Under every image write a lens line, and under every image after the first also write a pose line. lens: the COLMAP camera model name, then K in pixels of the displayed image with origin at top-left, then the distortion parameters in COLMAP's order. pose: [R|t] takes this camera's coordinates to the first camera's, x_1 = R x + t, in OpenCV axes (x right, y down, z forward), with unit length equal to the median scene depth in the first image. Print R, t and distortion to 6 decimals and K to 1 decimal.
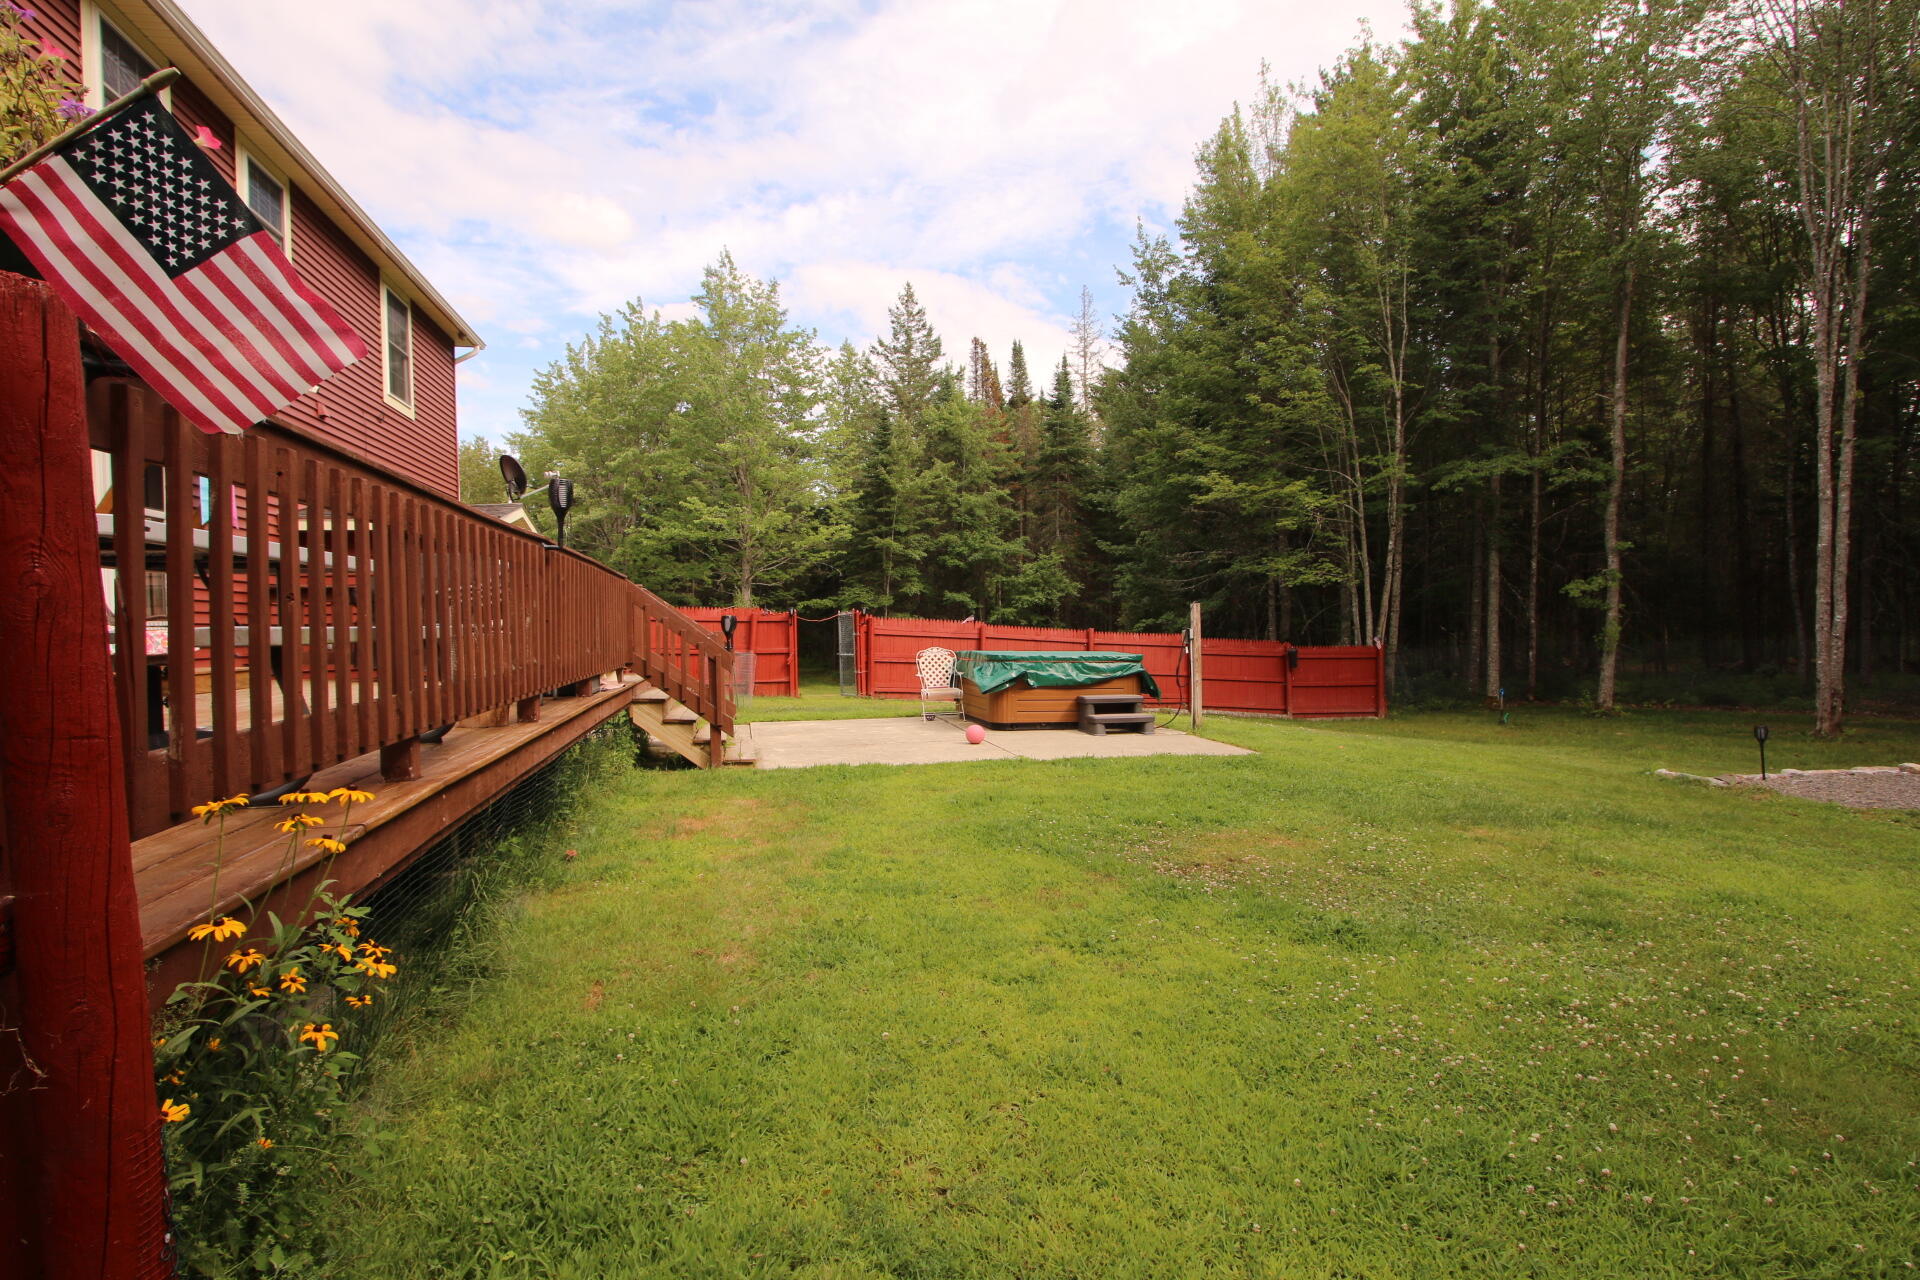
lens RADIAL K [[986.5, 0, 951.1], [0, 986.5, 652.2], [0, 0, 1]] dist [-0.014303, 0.001027]
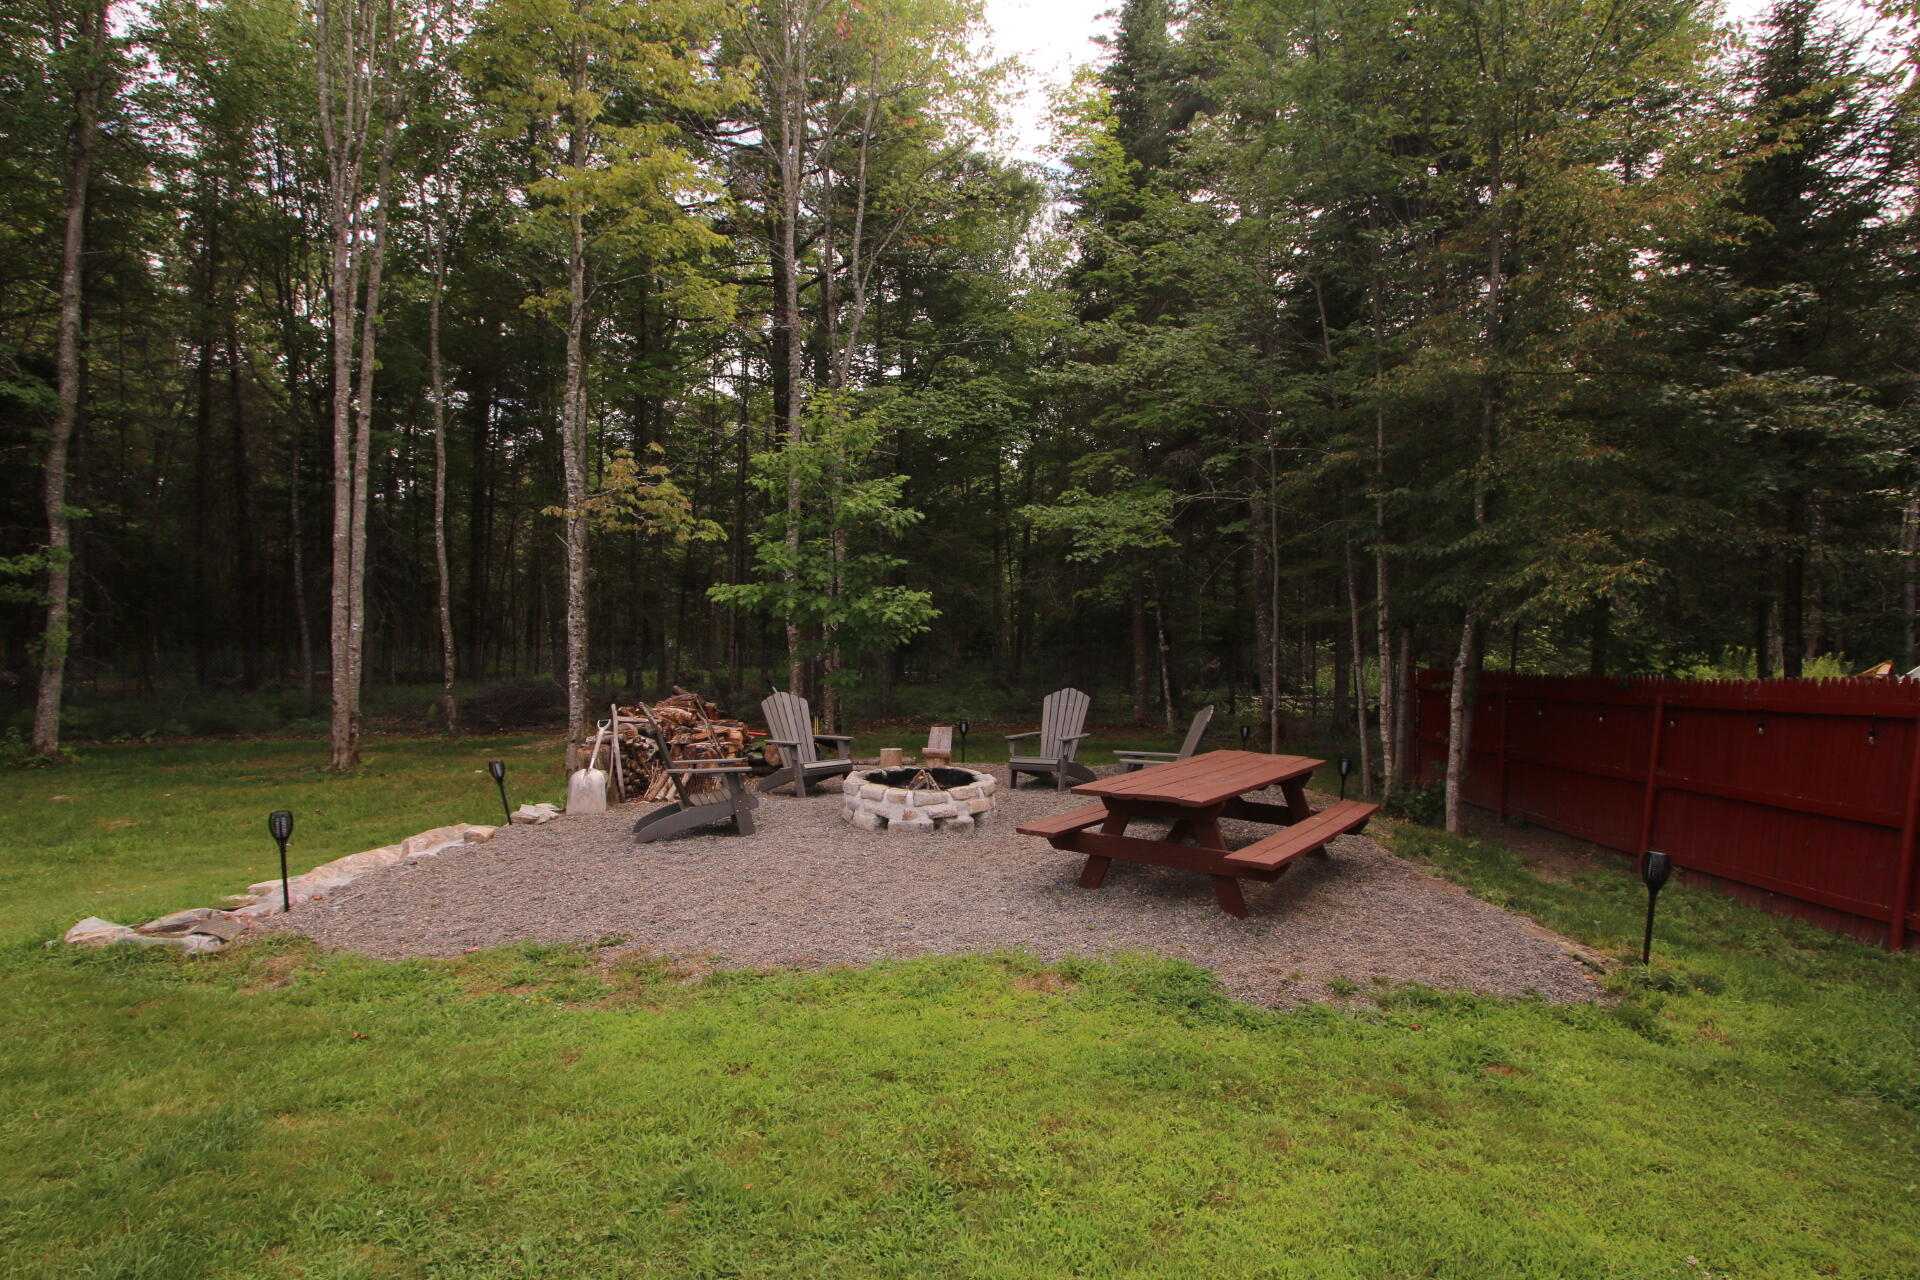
lens RADIAL K [[983.9, 0, 960.3], [0, 983.9, 650.9], [0, 0, 1]] dist [-0.021769, 0.007179]
pose [[0.252753, 0.004751, 0.967519, 0.124994], [0.007082, 0.999952, -0.006760, -0.002438], [-0.967505, 0.008561, 0.252708, 0.155285]]
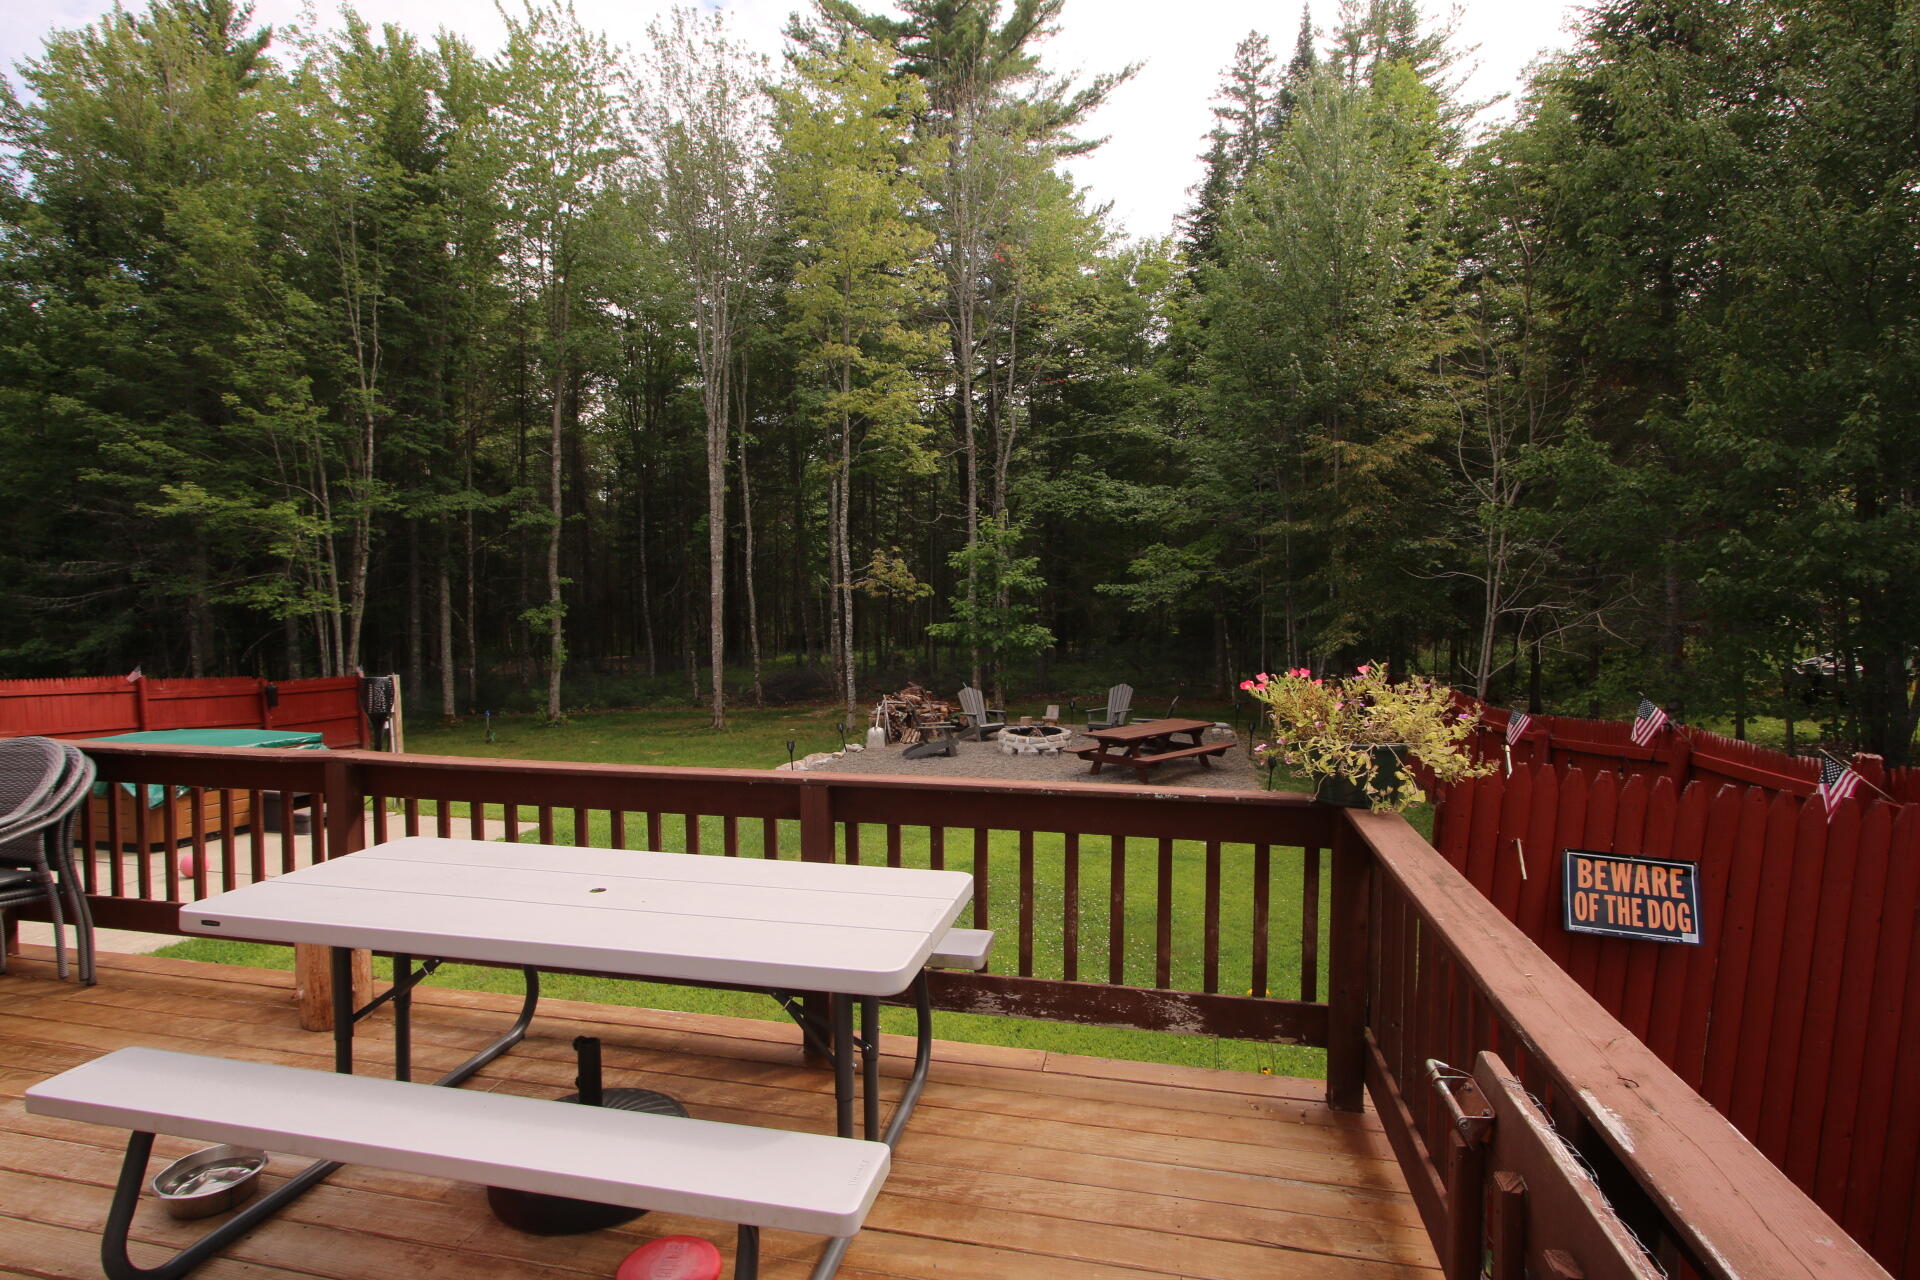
lens RADIAL K [[983.9, 0, 960.3], [0, 983.9, 650.9], [0, 0, 1]] dist [-0.021769, 0.007179]
pose [[0.425408, -0.033698, 0.904374, -0.127278], [0.023077, 0.999386, 0.026383, -0.029730], [-0.904707, 0.009646, 0.425924, 0.039580]]
